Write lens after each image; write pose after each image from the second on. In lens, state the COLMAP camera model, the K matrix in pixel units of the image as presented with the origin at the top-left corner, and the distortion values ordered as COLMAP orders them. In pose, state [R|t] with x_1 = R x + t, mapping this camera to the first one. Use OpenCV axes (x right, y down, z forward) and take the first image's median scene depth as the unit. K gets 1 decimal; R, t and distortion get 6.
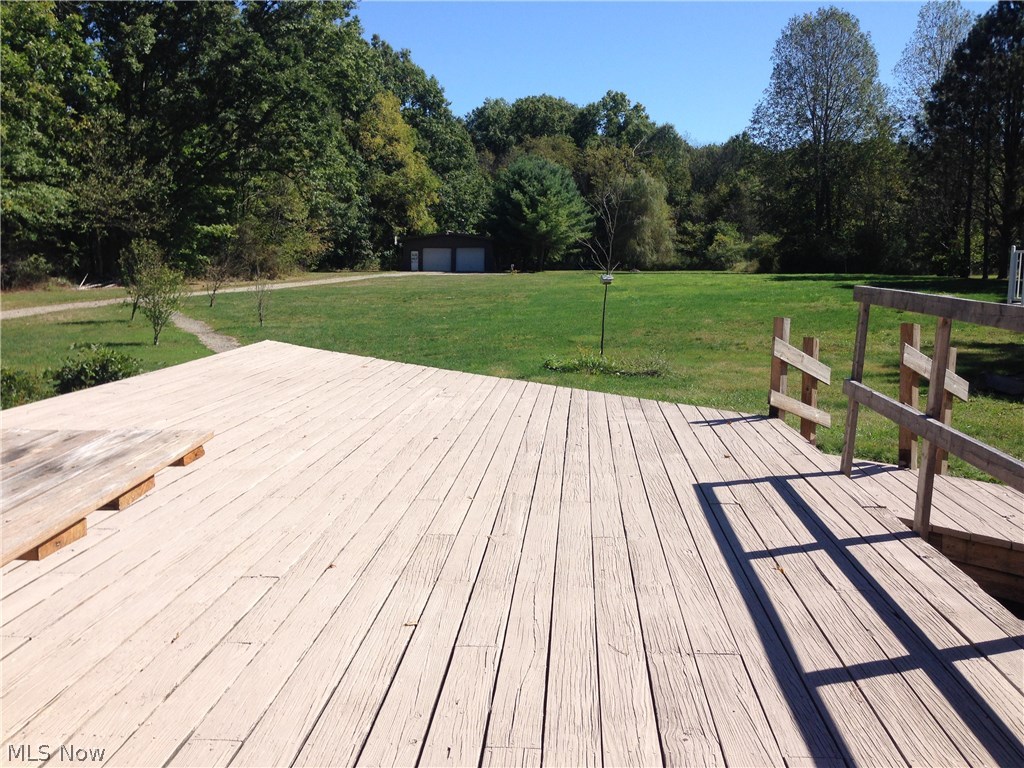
lens RADIAL K [[994.6, 0, 517.5], [0, 994.6, 381.7], [0, 0, 1]] dist [0.022615, 0.000000]
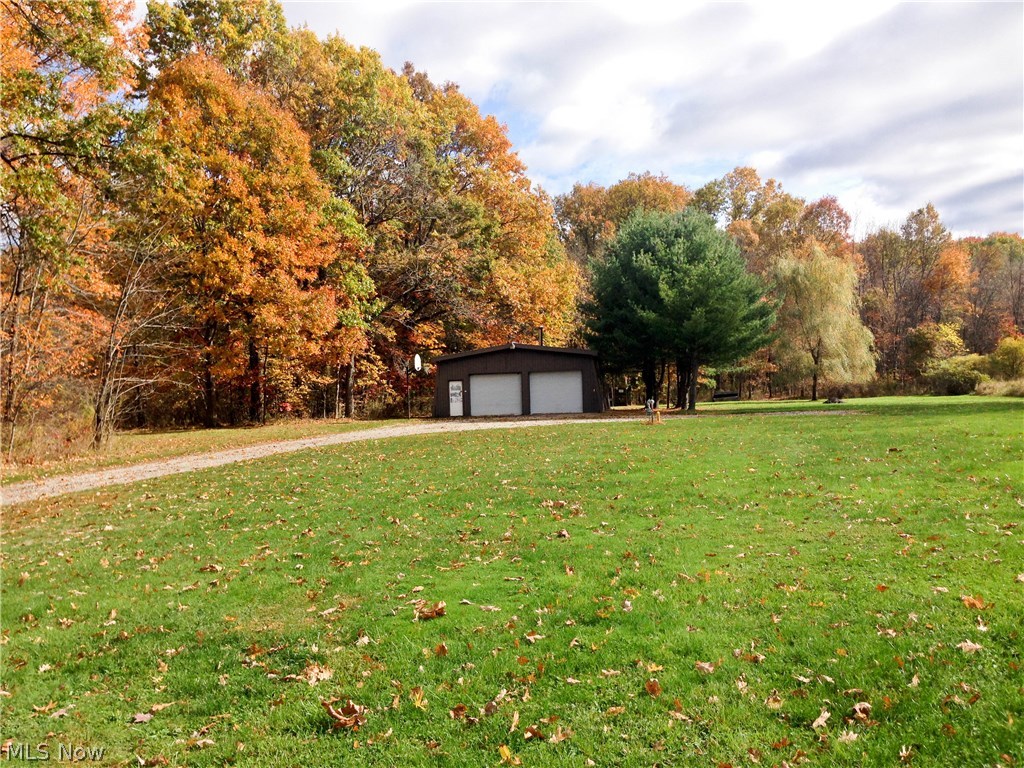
lens RADIAL K [[994.6, 0, 512.4], [0, 994.6, 383.6], [0, 0, 1]] dist [0.022615, 0.000000]
pose [[0.994984, -0.034104, -0.094038, -0.019010], [0.022164, 0.991882, -0.125212, -0.053298], [0.097544, 0.122500, 0.987663, 0.418125]]
